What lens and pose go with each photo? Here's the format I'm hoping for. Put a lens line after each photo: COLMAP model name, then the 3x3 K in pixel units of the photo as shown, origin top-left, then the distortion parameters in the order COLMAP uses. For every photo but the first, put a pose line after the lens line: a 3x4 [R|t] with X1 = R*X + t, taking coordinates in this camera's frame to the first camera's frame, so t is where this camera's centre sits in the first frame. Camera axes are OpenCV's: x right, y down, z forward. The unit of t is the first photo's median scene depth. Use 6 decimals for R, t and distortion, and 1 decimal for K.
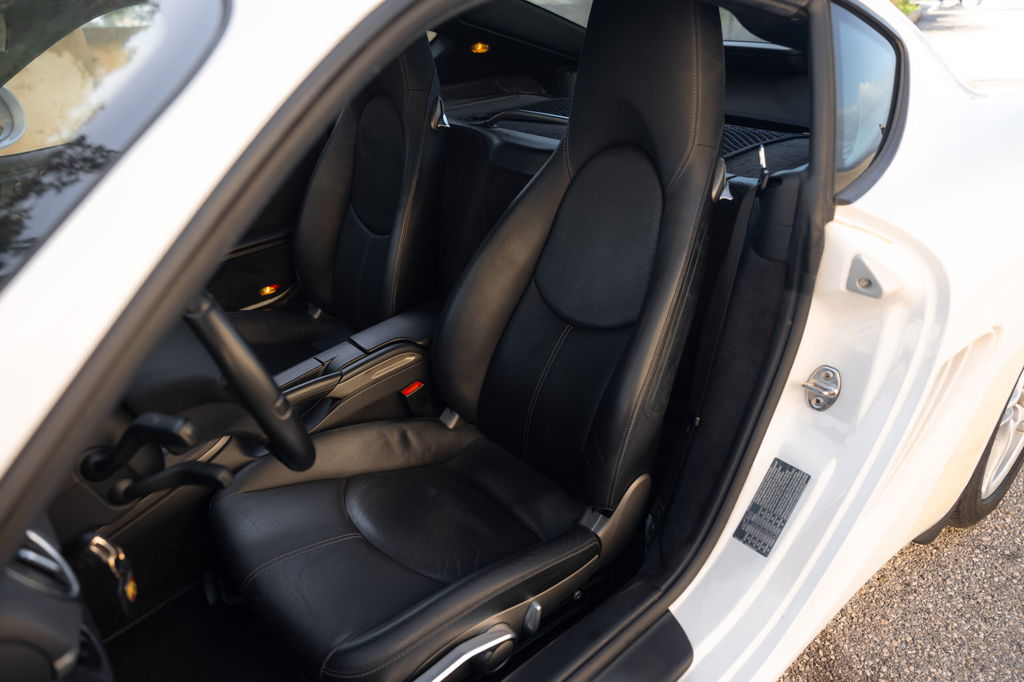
lens RADIAL K [[680.7, 0, 512.0], [0, 680.7, 341.0], [0, 0, 1]] dist [0.013980, 0.001467]
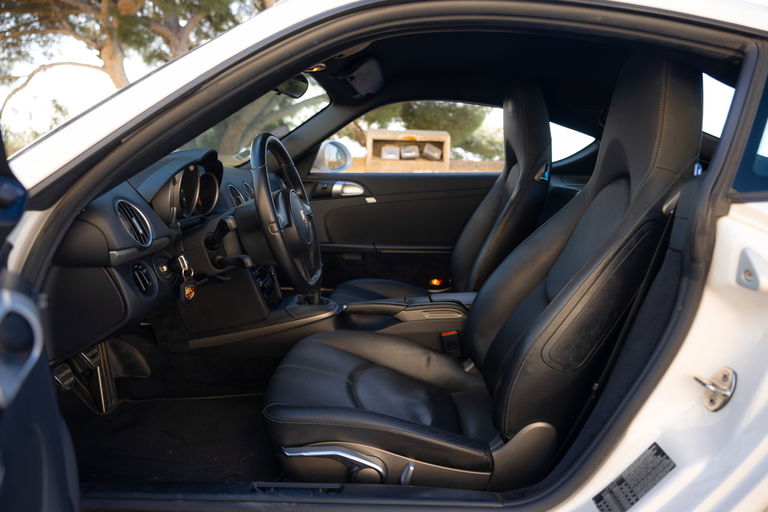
lens RADIAL K [[510.5, 0, 384.0], [0, 510.5, 256.0], [0, 0, 1]] dist [0.013980, 0.001467]
pose [[0.743664, 0.180878, -0.643620, 0.530608], [-0.363648, 0.917273, -0.162390, 0.188244], [0.561003, 0.354815, 0.747919, 0.089569]]
